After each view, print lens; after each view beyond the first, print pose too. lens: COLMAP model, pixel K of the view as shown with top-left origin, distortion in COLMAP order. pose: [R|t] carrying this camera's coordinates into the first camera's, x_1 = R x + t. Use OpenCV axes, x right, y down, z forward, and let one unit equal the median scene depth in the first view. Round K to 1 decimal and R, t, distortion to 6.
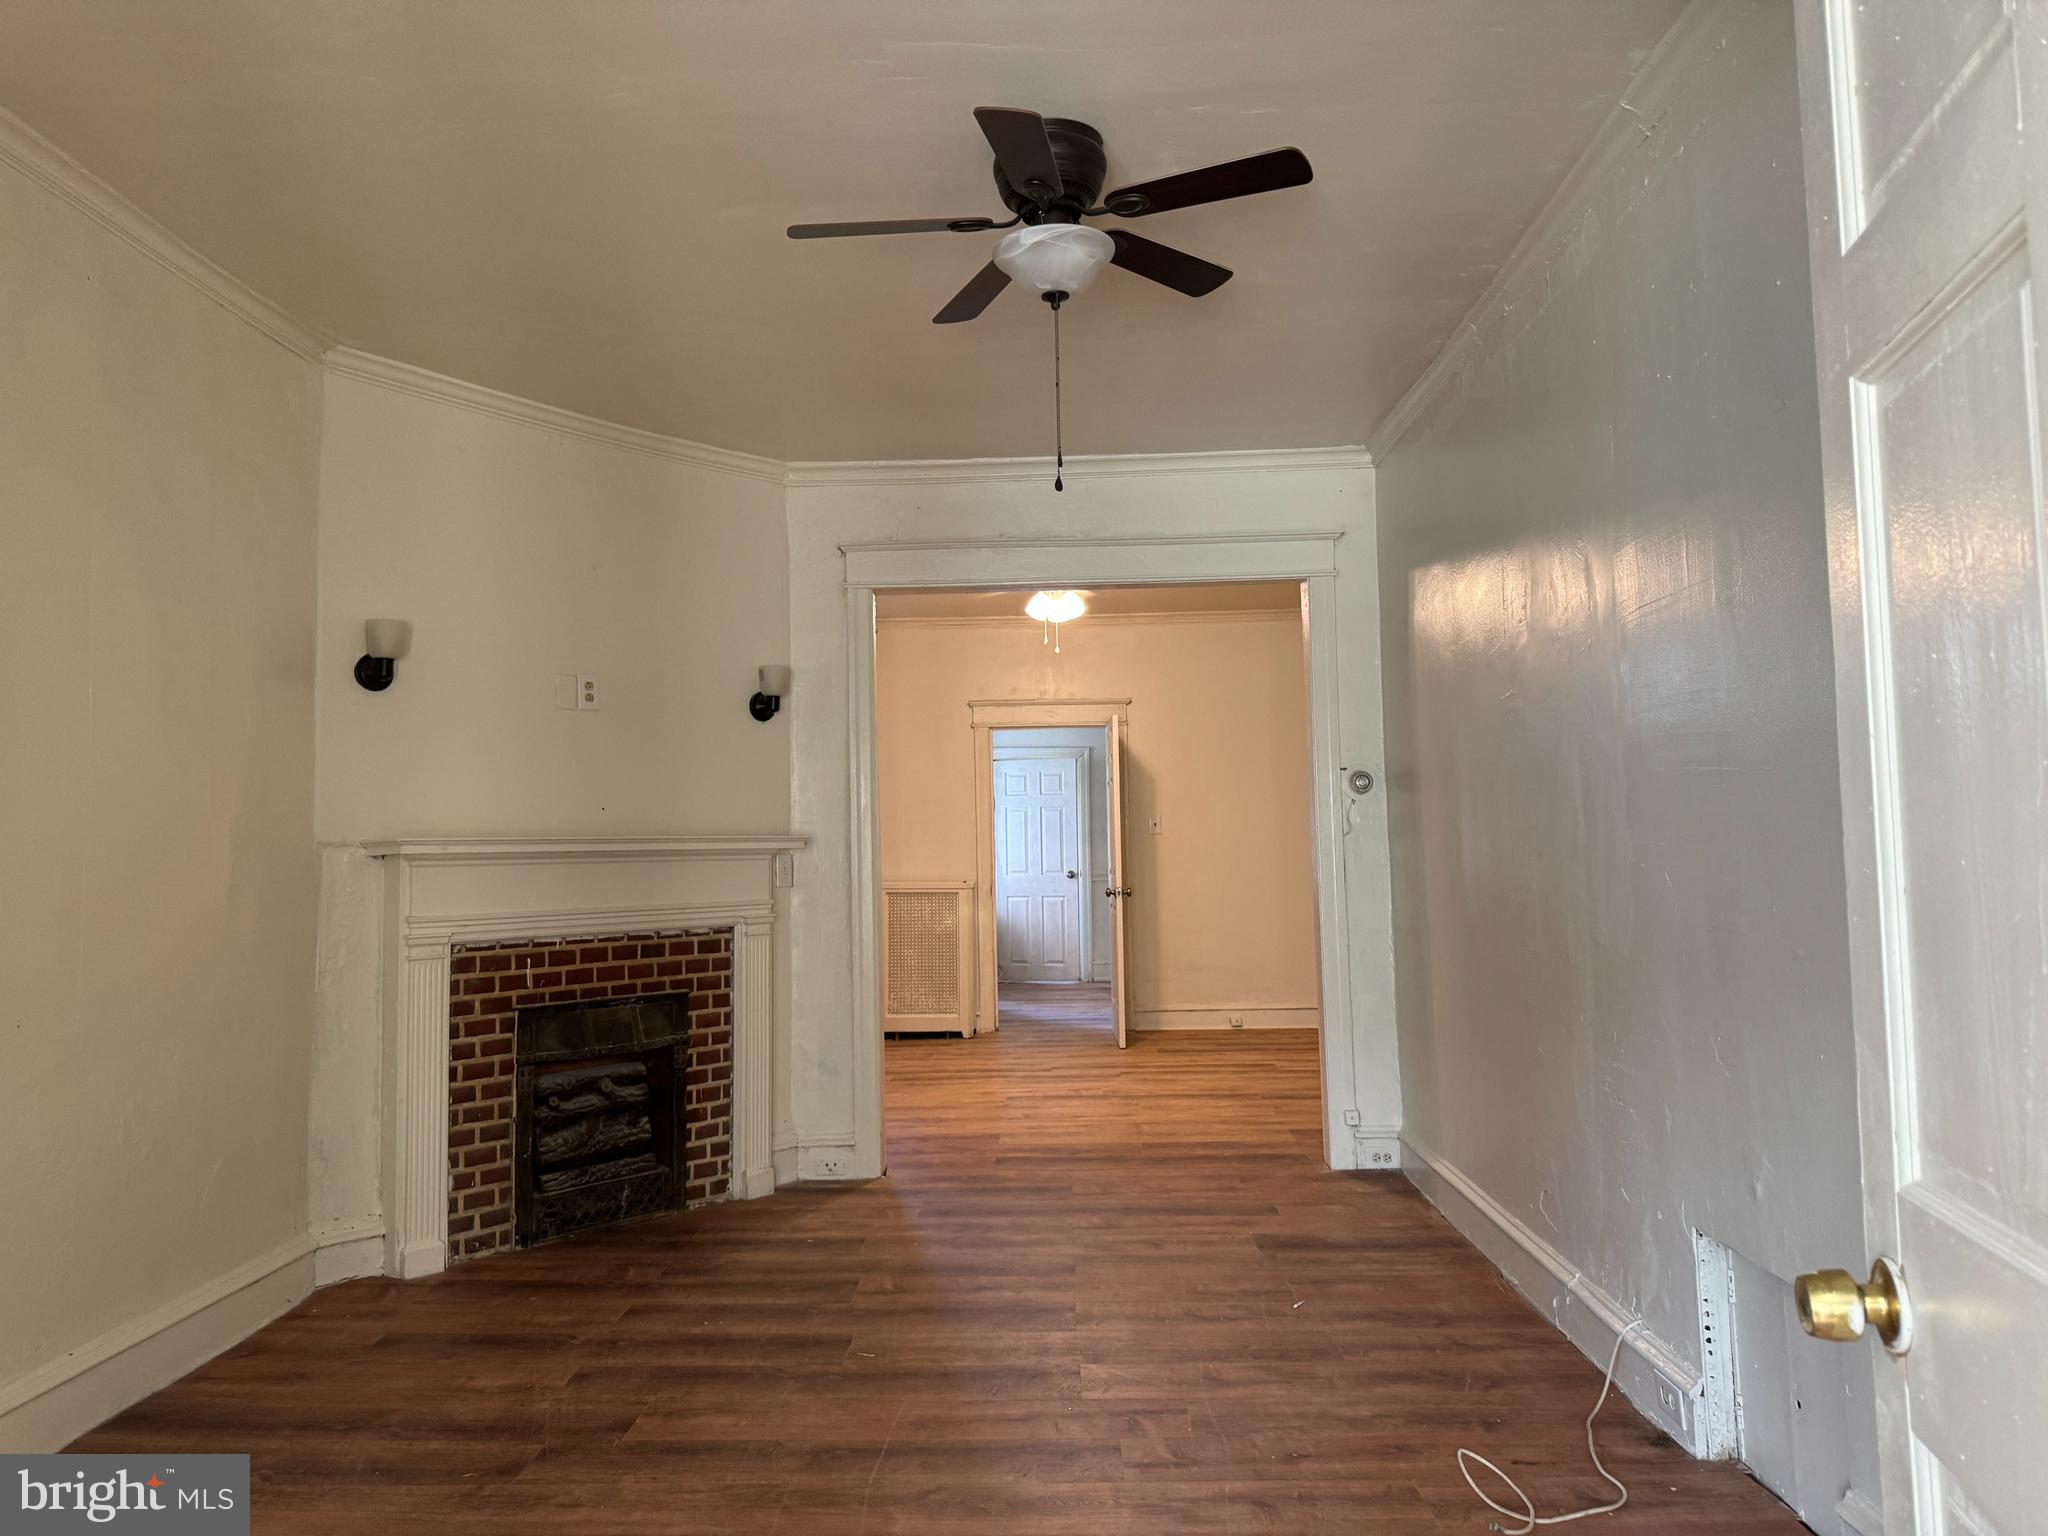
lens RADIAL K [[1452.0, 0, 1024.2], [0, 1452.0, 760.1], [0, 0, 1]] dist [0.197759, -0.370724]
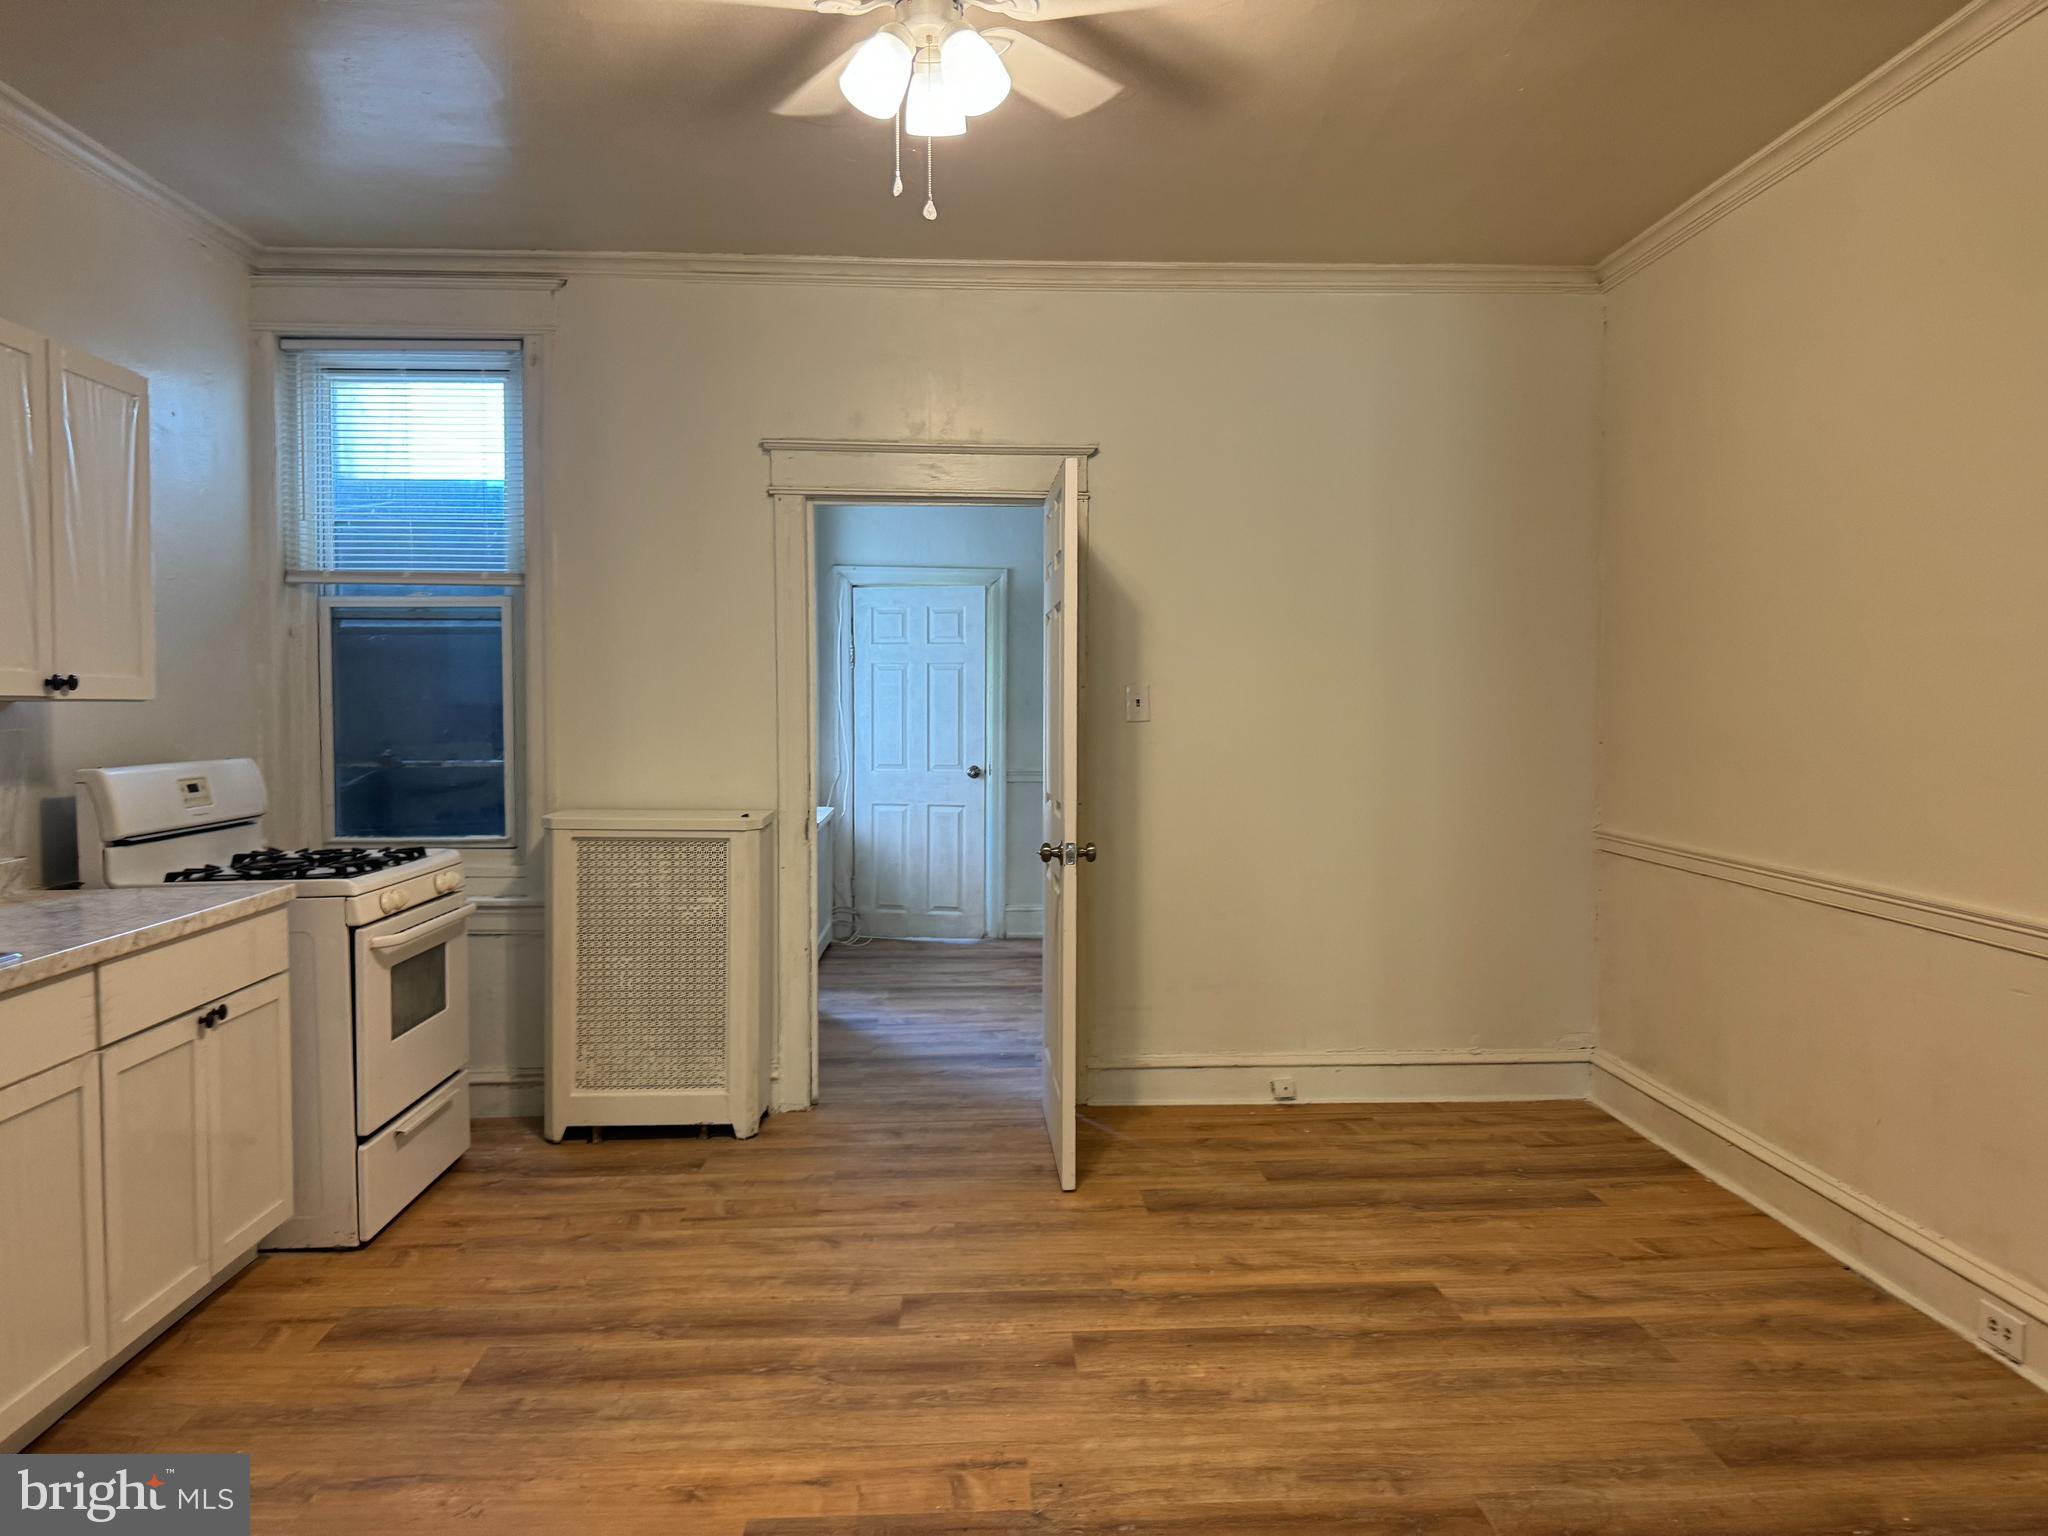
lens RADIAL K [[1452.0, 0, 1024.2], [0, 1452.0, 760.1], [0, 0, 1]] dist [0.197759, -0.370724]
pose [[0.998015, 0.016840, 0.060683, 0.020638], [-0.022743, 0.994934, 0.097927, 0.015676], [-0.058727, -0.099113, 0.993342, 0.500363]]
